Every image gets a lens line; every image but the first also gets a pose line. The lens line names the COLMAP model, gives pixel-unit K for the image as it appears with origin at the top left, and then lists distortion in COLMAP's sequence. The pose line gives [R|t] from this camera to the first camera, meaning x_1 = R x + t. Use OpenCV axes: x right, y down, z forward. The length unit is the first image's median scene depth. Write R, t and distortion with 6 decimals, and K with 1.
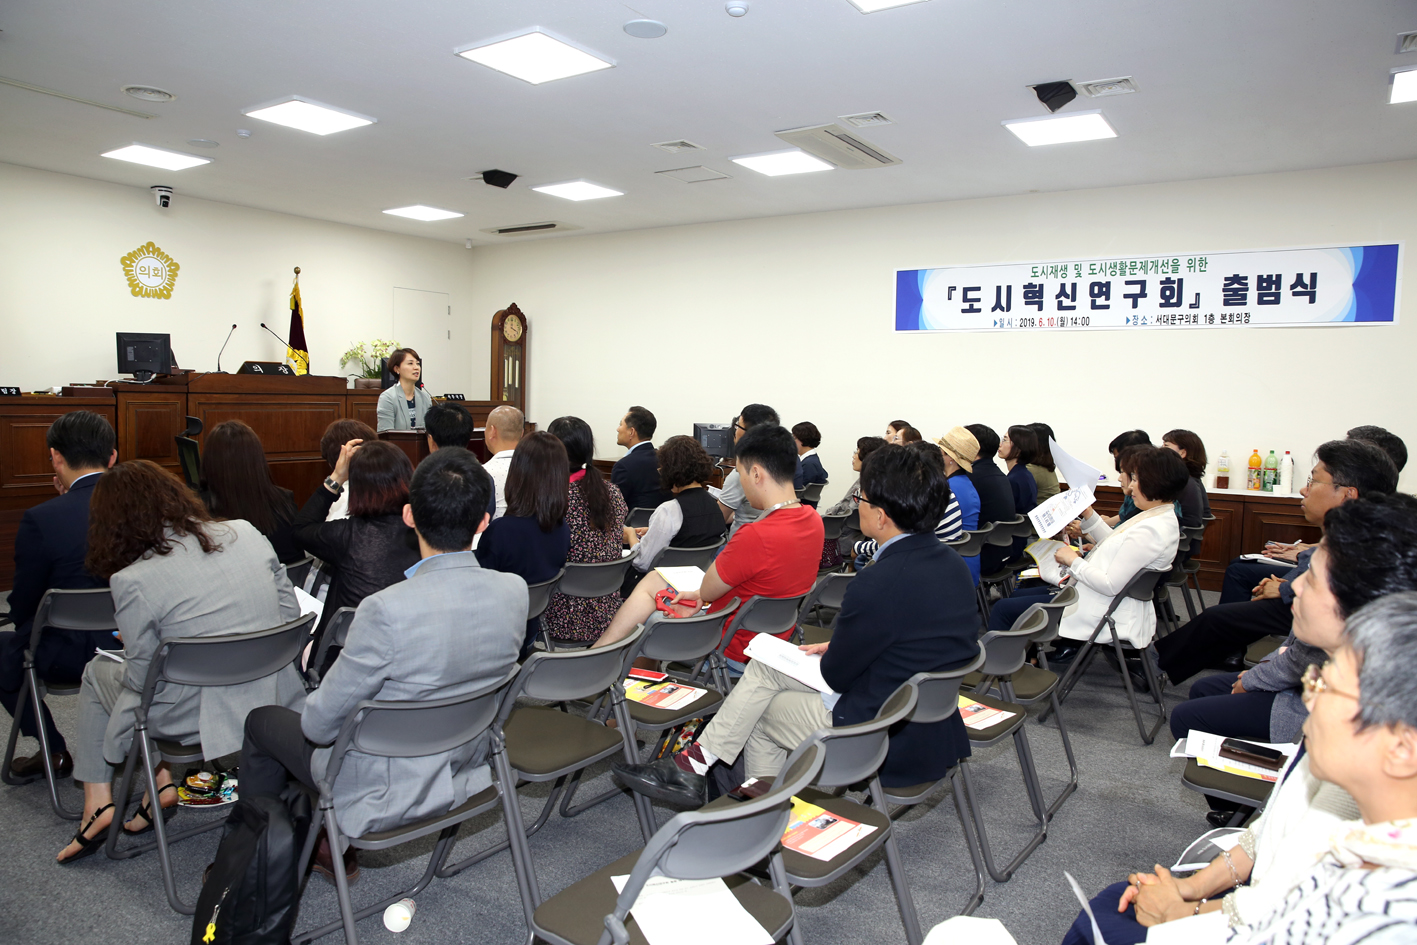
lens RADIAL K [[963.1, 0, 708.5], [0, 963.1, 472.5], [0, 0, 1]] dist [-0.104401, 0.080040]
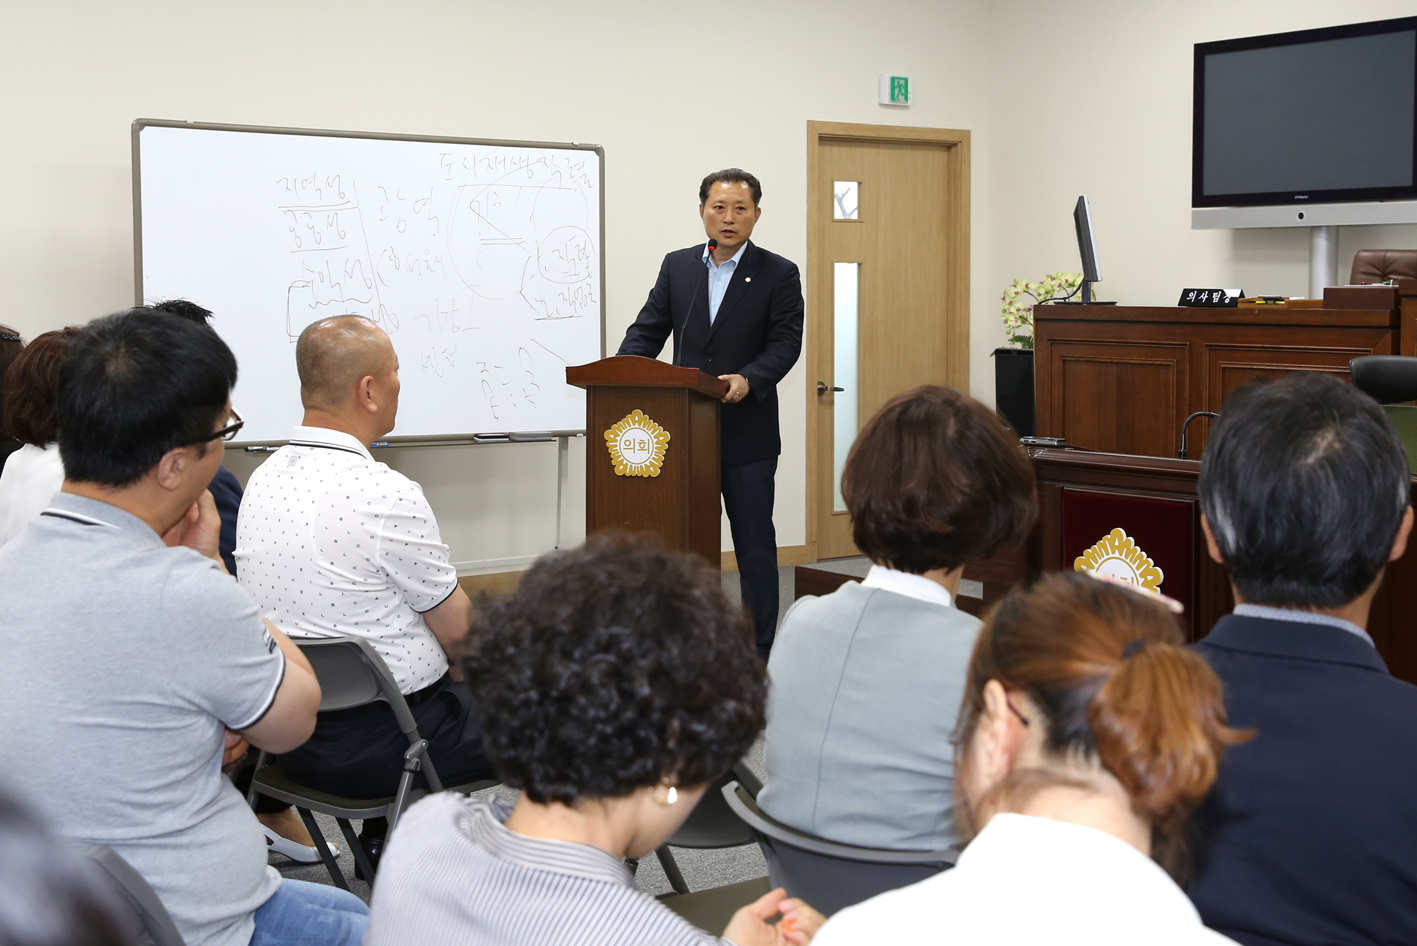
lens RADIAL K [[2080.9, 0, 707.8], [0, 2080.9, 379.8], [0, 0, 1]] dist [-0.002102, 0.021342]
pose [[-0.322133, 0.021784, -0.946444, 0.325963], [-0.083453, 0.995190, 0.051310, -0.062142], [0.943009, 0.095513, -0.318766, 0.880784]]
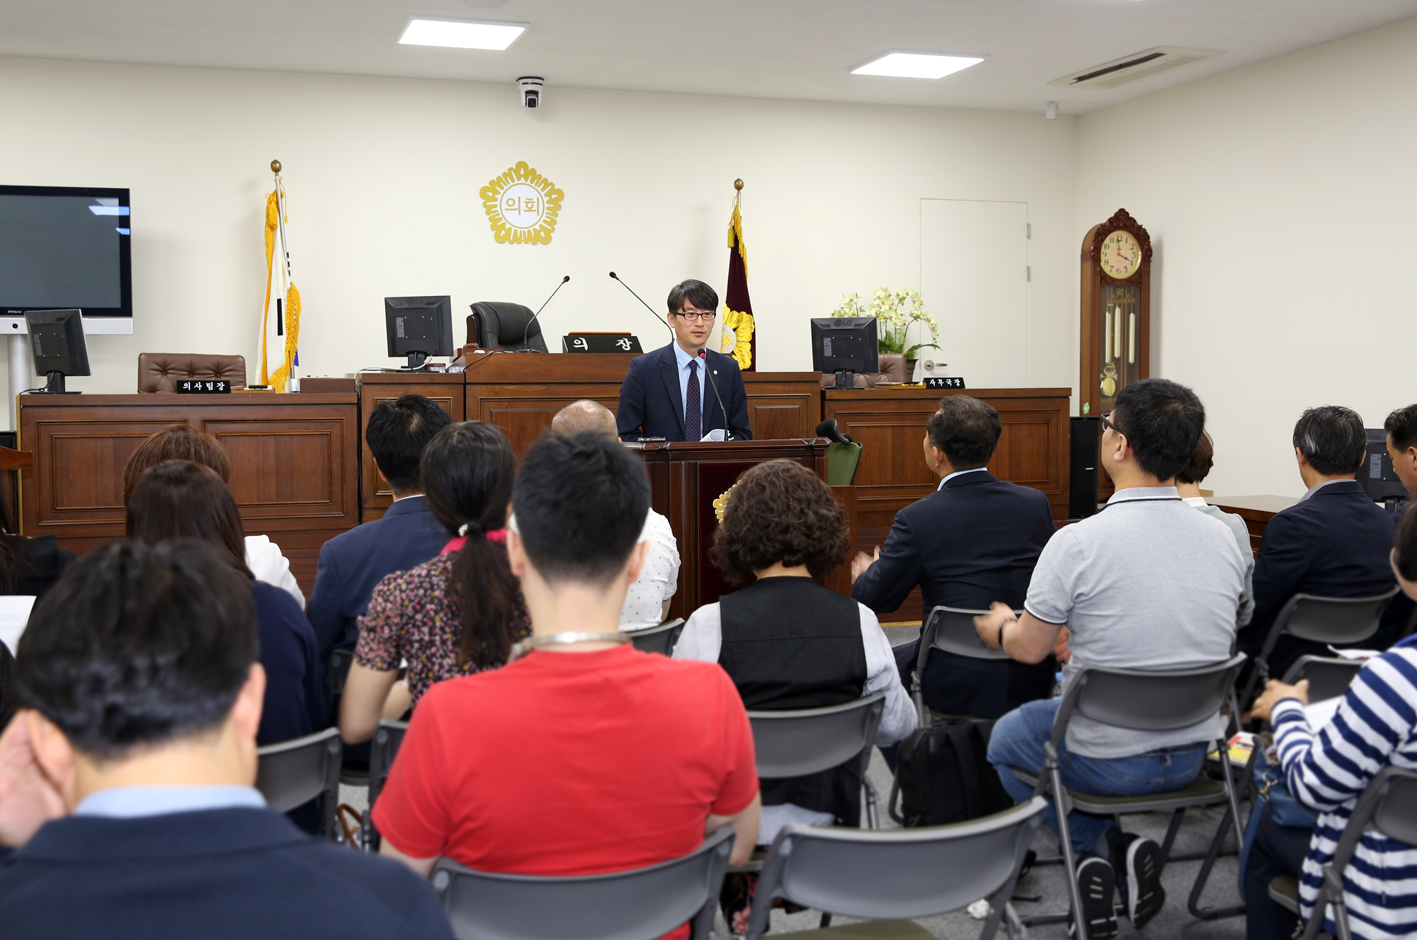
lens RADIAL K [[1553.2, 0, 696.7], [0, 1553.2, 445.8], [0, 0, 1]] dist [-0.006442, 0.018014]
pose [[0.789590, 0.003462, -0.613625, 0.221717], [-0.027009, 0.999211, -0.029118, -0.013487], [0.613040, 0.039565, 0.789060, 0.227774]]
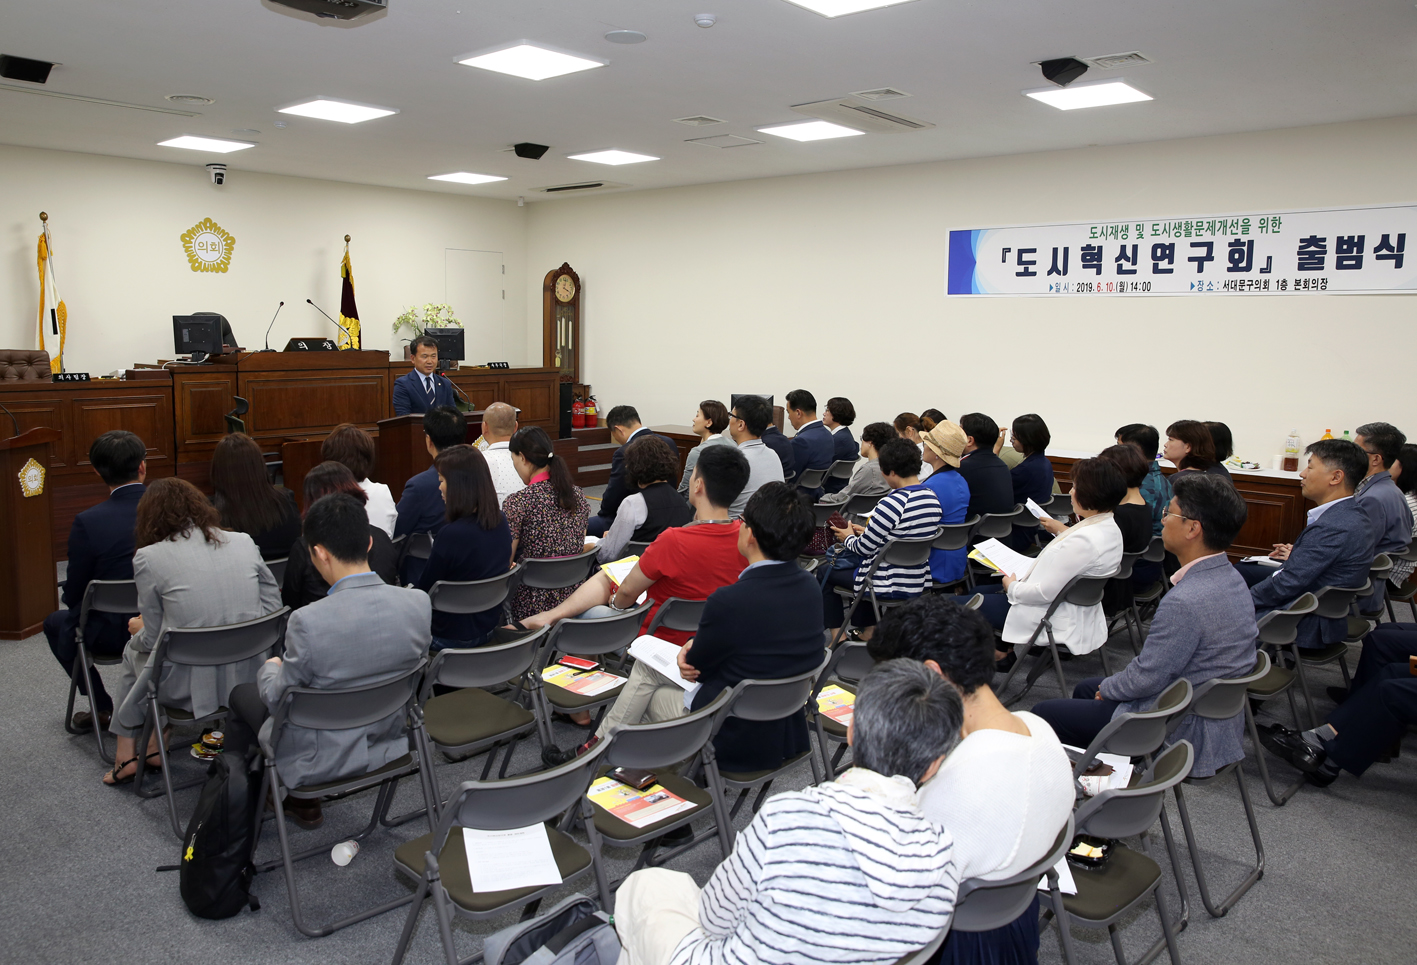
lens RADIAL K [[1065.0, 0, 675.1], [0, 1065.0, 470.1], [0, 0, 1]] dist [-0.092693, 0.081394]
pose [[0.989235, 0.010063, -0.145986, 0.098026], [-0.002113, 0.998511, 0.054509, -0.037083], [0.146317, -0.053613, 0.987784, -0.092451]]
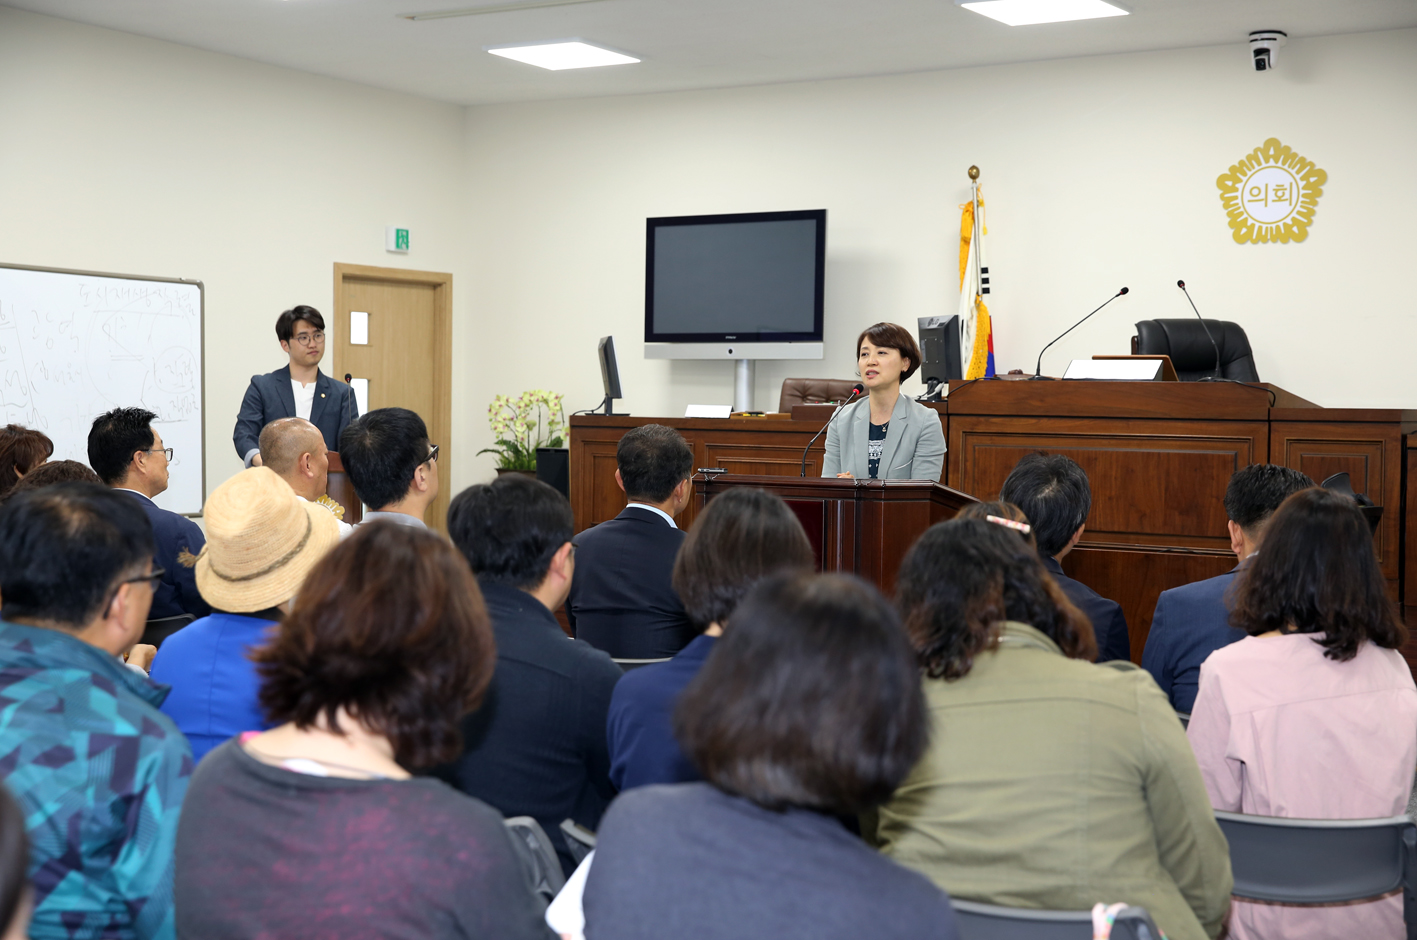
lens RADIAL K [[2048.4, 0, 708.5], [0, 2048.4, 470.0], [0, 0, 1]] dist [0.099467, 0.067238]
pose [[0.033429, 0.012237, -0.999366, 0.655516], [-0.094094, 0.995522, 0.009042, -0.045035], [0.995002, 0.093732, 0.034431, 0.754249]]
